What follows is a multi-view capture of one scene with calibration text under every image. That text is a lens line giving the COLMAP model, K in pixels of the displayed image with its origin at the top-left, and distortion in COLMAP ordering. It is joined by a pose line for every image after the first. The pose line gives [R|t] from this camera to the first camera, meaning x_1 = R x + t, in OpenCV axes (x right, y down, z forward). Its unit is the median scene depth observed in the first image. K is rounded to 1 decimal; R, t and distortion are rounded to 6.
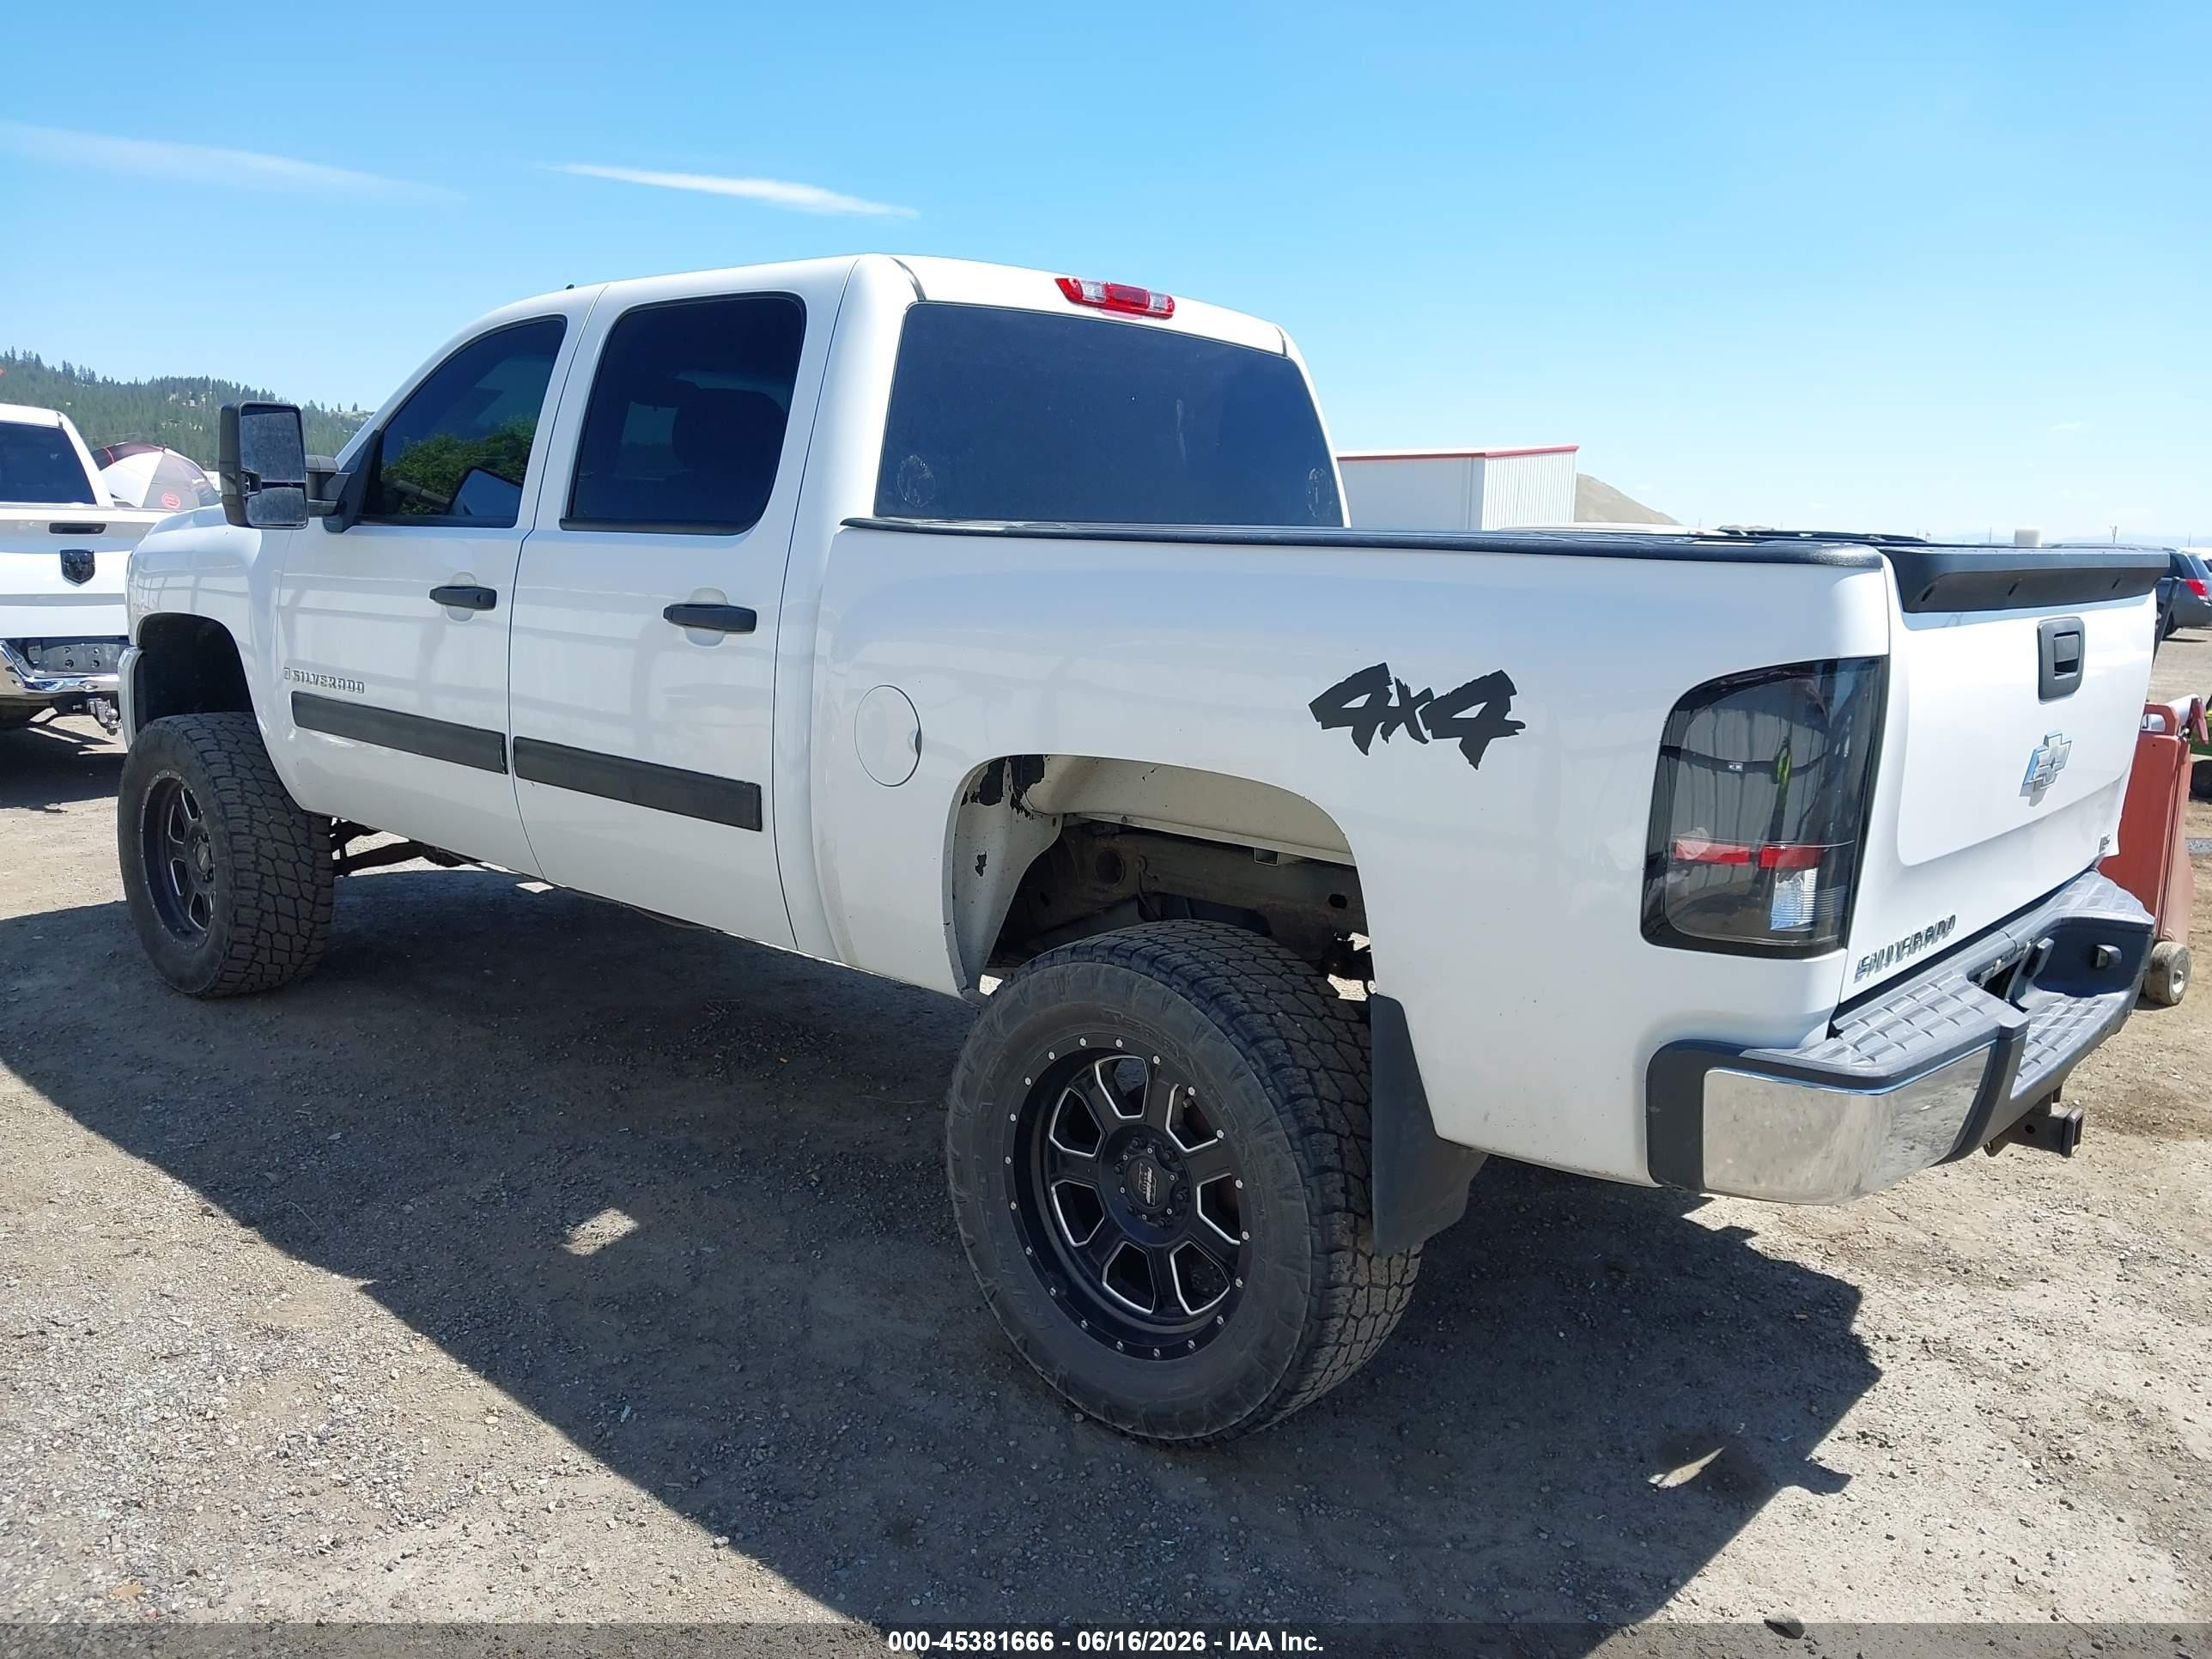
lens RADIAL K [[1750.8, 0, 1107.3], [0, 1750.8, 845.7], [0, 0, 1]] dist [0.029215, -0.039536]
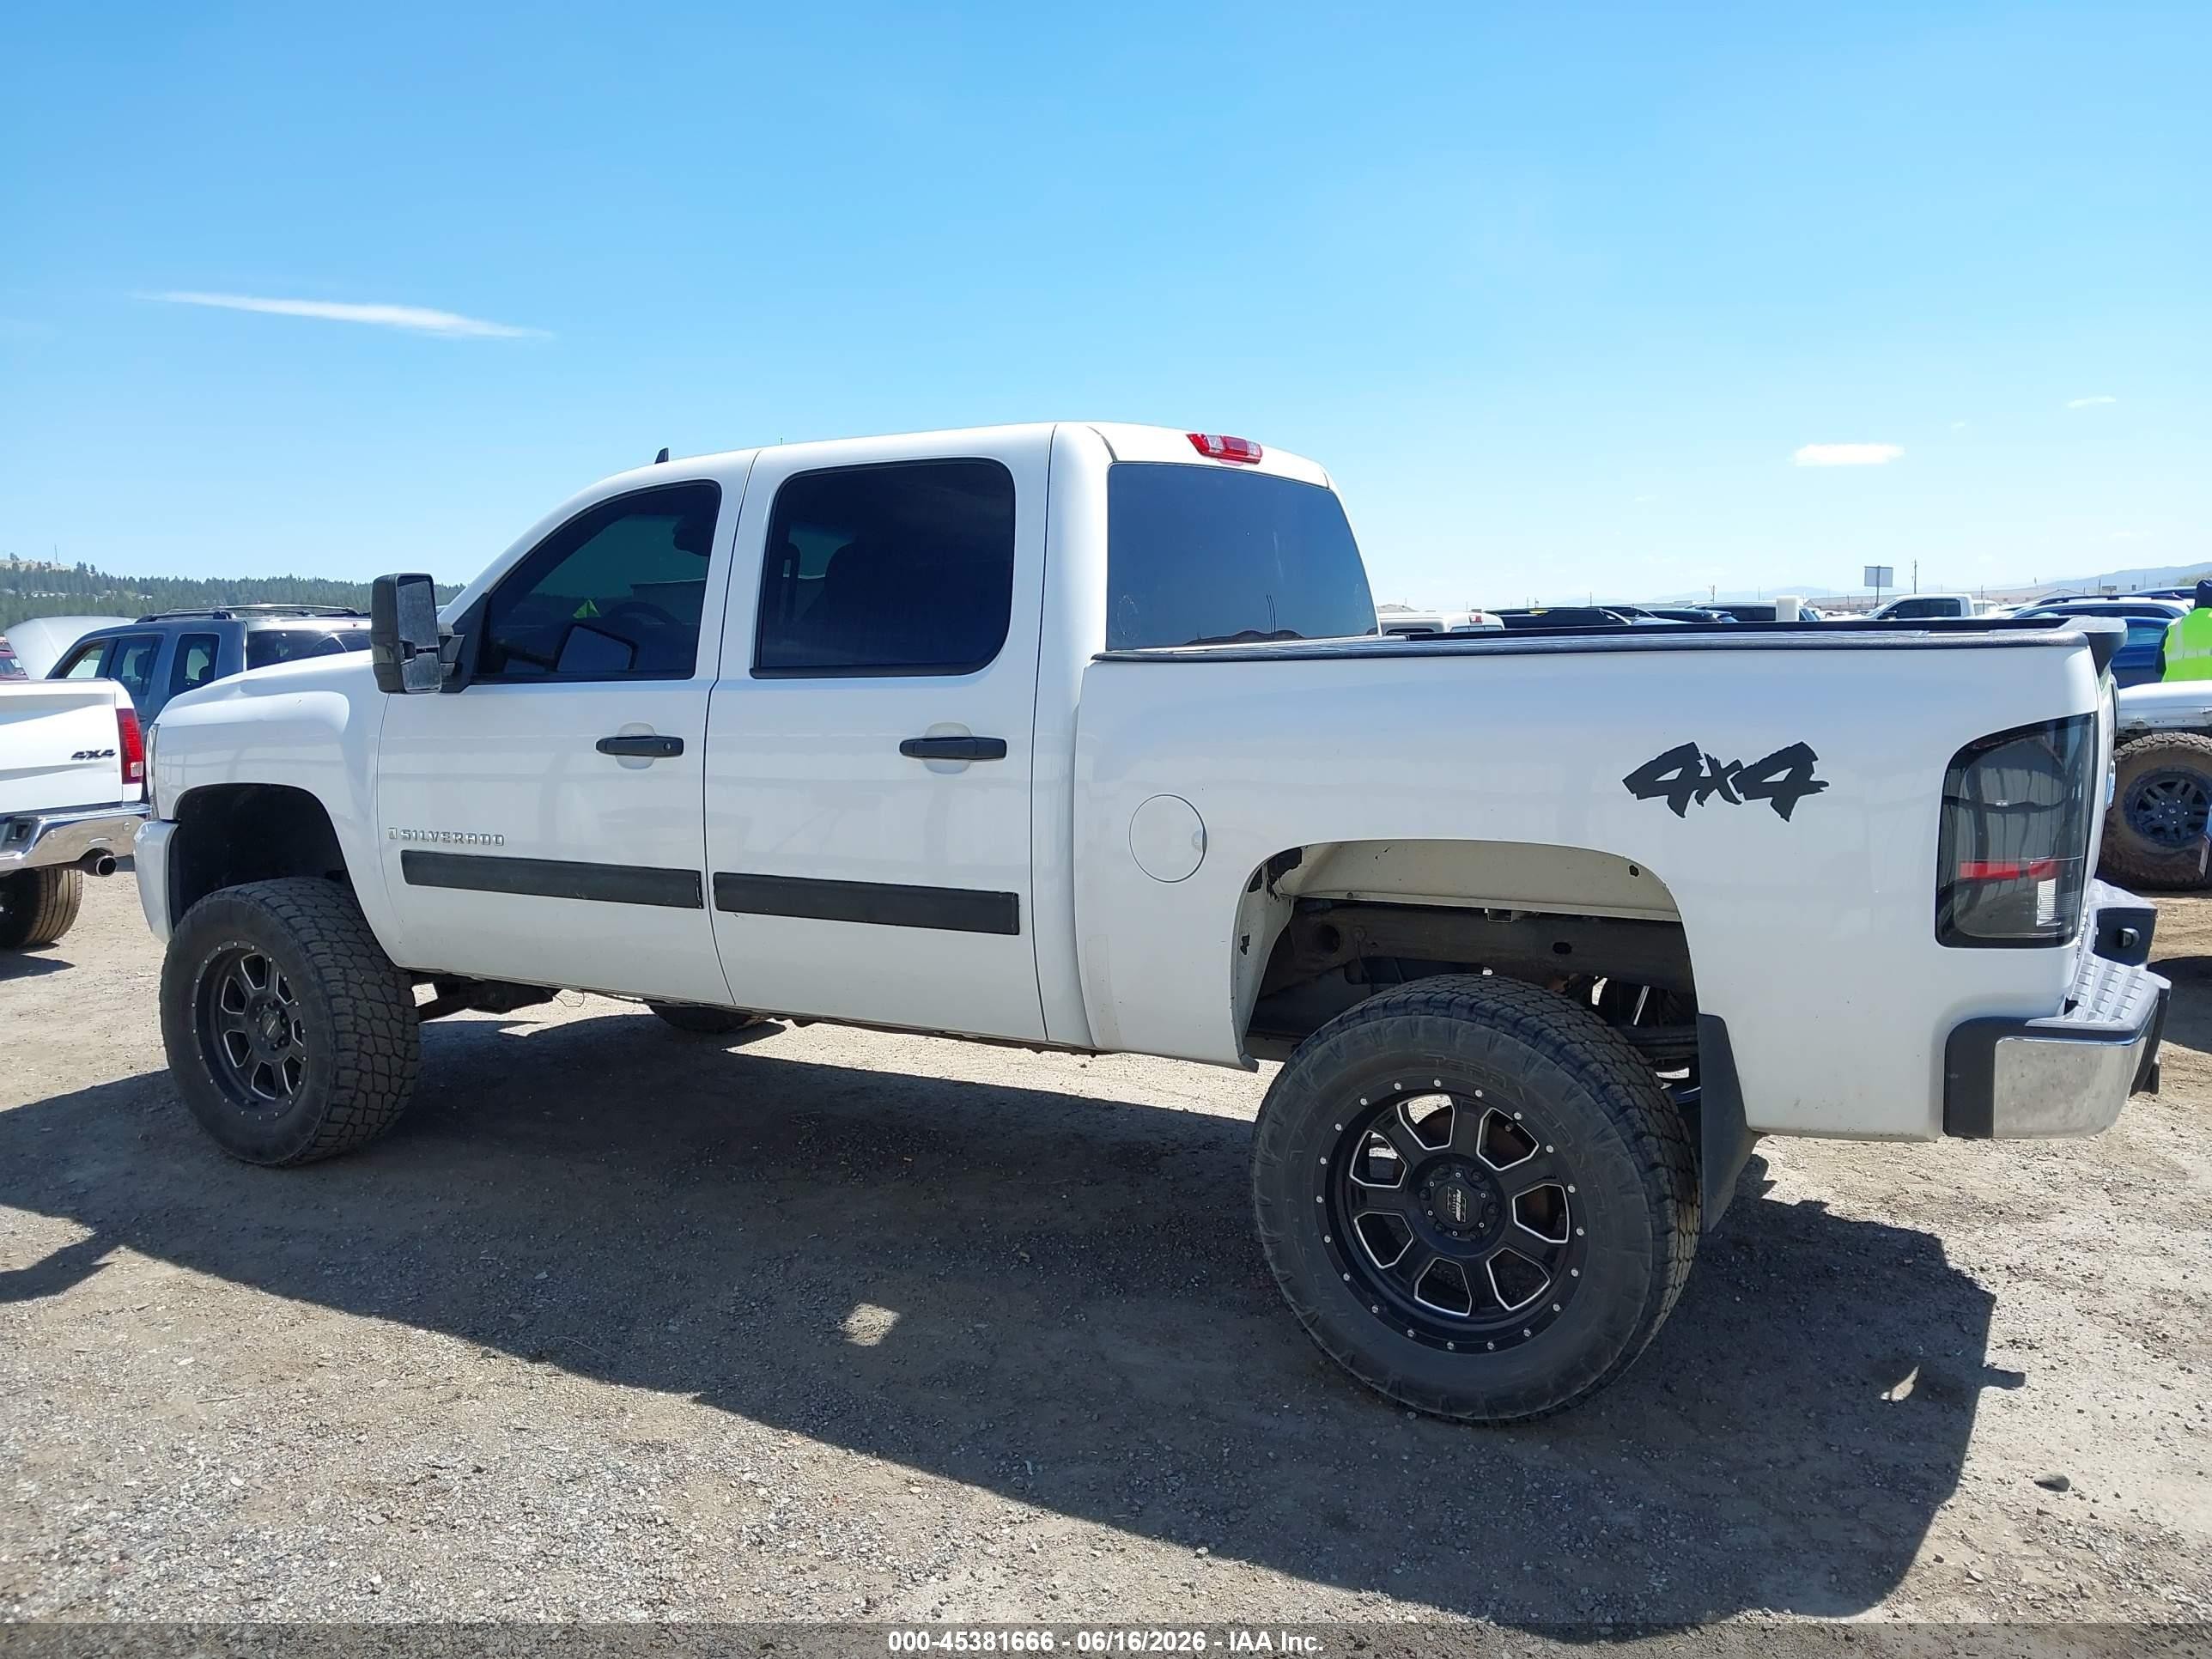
lens RADIAL K [[1750.8, 0, 1110.2], [0, 1750.8, 834.3], [0, 0, 1]] dist [0.029215, -0.039536]
pose [[0.979145, -0.077880, 0.187643, -0.374563], [0.089569, 0.994481, -0.054633, -0.006676], [-0.182353, 0.070301, 0.980717, -0.110833]]
